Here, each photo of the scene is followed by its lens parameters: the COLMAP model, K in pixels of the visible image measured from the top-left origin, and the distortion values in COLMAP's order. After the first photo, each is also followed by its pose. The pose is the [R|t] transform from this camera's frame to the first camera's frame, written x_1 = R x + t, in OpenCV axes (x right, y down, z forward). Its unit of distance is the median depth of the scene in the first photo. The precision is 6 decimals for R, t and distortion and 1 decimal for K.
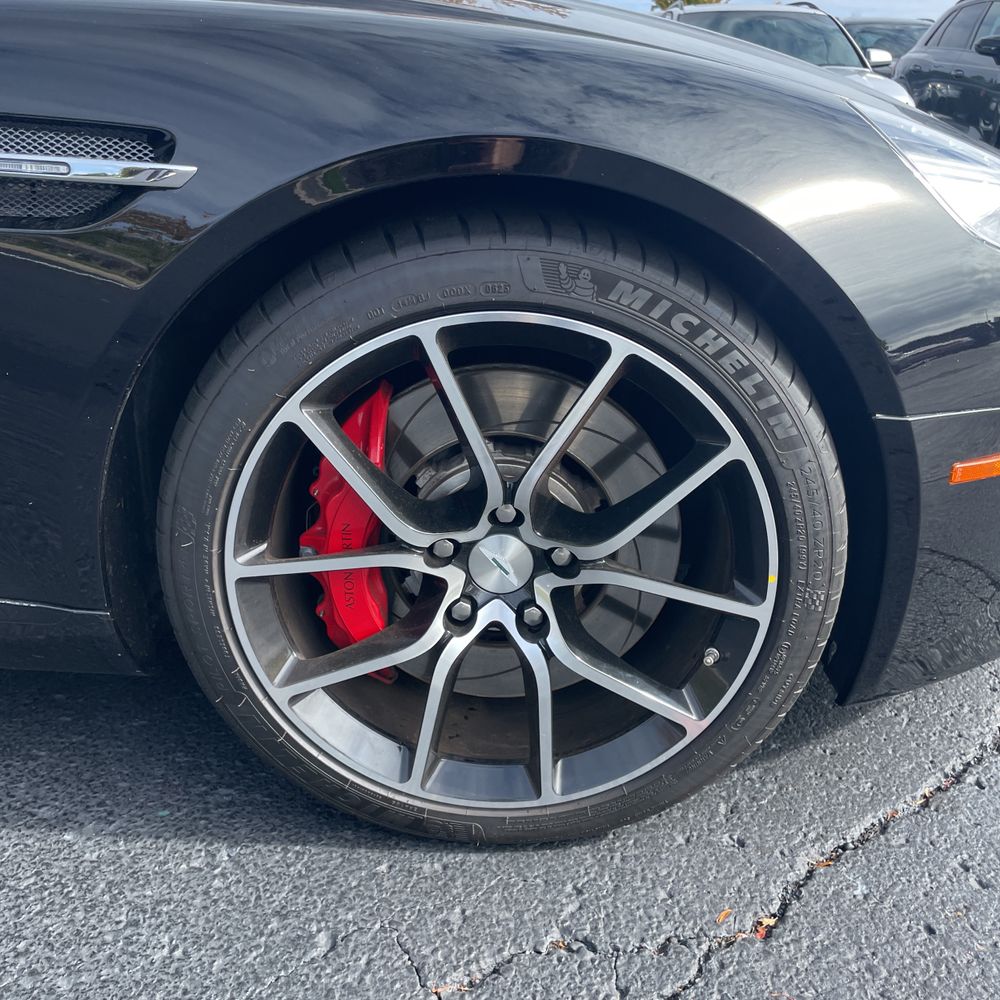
lens RADIAL K [[1020.2, 0, 500.0], [0, 1020.2, 500.0], [0, 0, 1]] dist [0.087529, -0.122432]
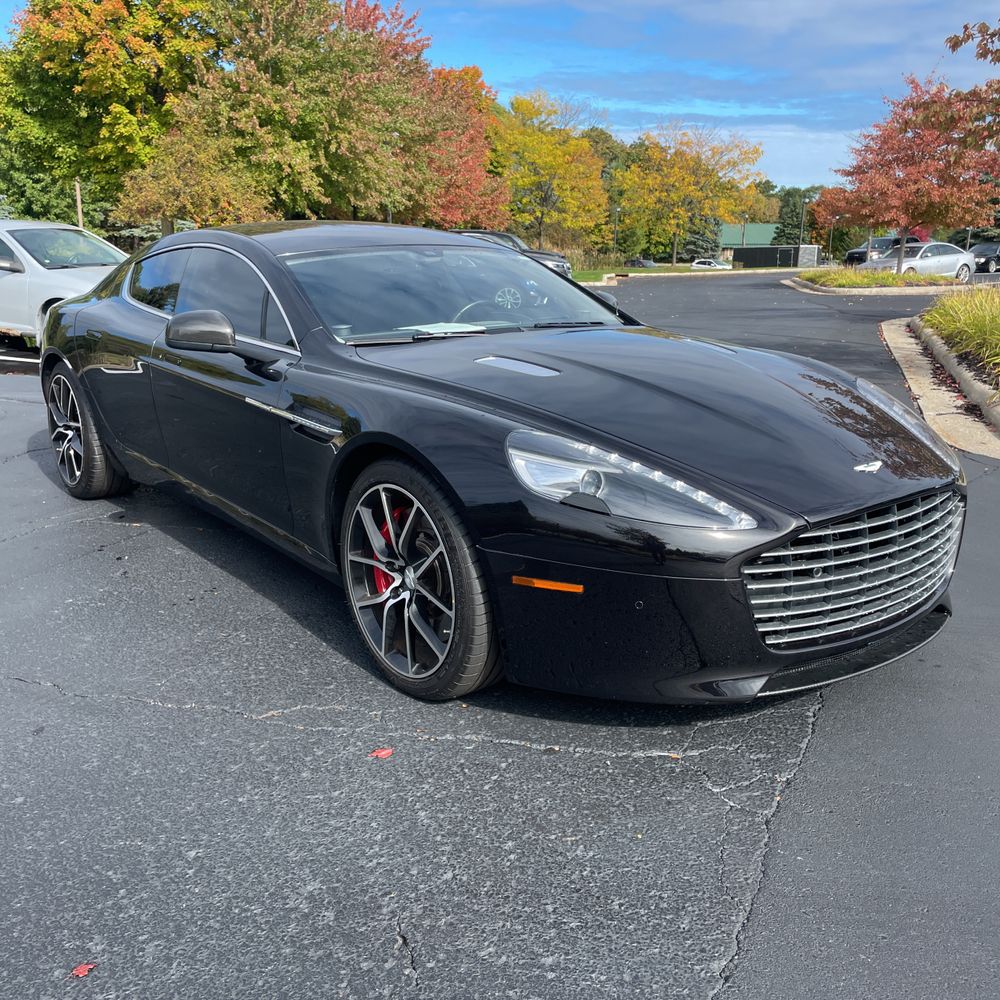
lens RADIAL K [[1017.0, 0, 501.5], [0, 1017.0, 490.9], [0, 0, 1]] dist [0.078269, -0.105433]
pose [[0.623574, 0.155197, -0.766205, 2.215320], [-0.278880, 0.959774, -0.032561, -0.138839], [0.730330, 0.233983, 0.641771, -0.618487]]
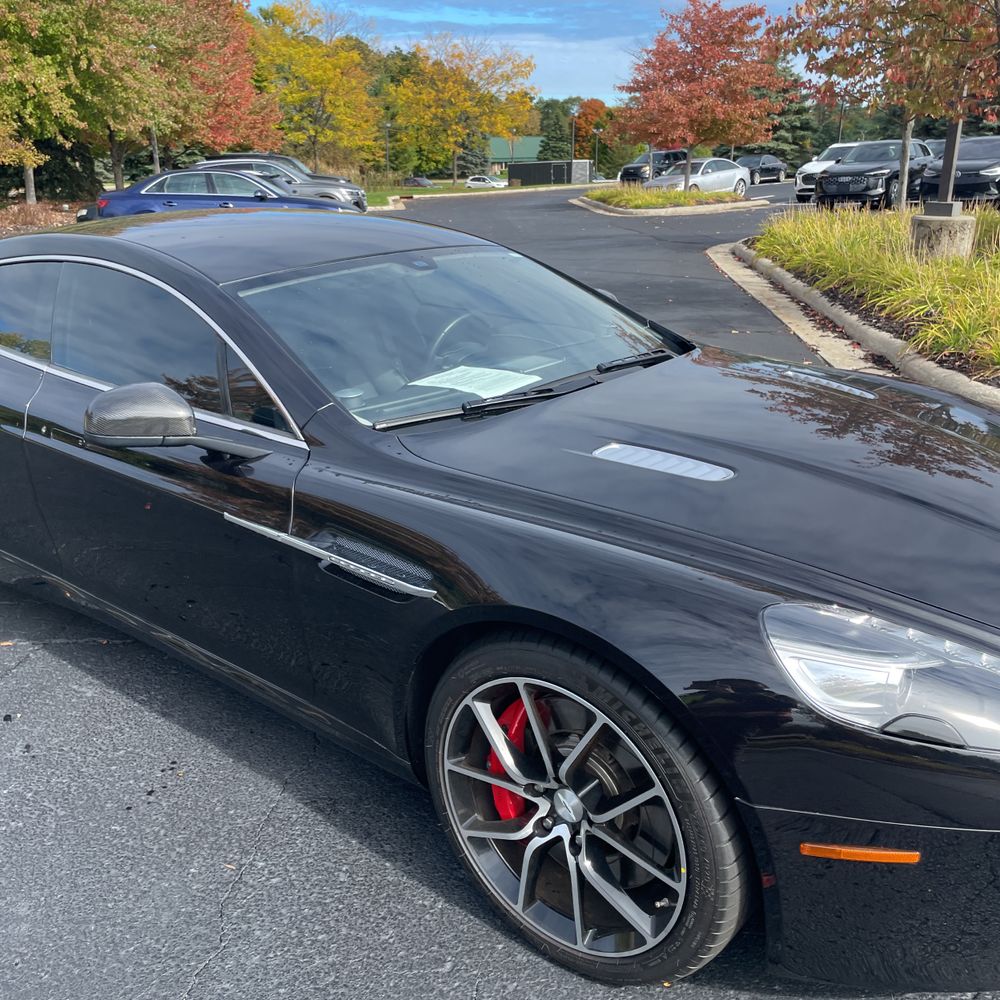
lens RADIAL K [[1017.0, 0, 501.5], [0, 1017.0, 490.9], [0, 0, 1]] dist [0.078269, -0.105433]
pose [[0.778019, 0.150340, -0.609988, 0.946525], [-0.195693, 0.980633, -0.007909, -0.453342], [0.596985, 0.125524, 0.792372, -0.586885]]
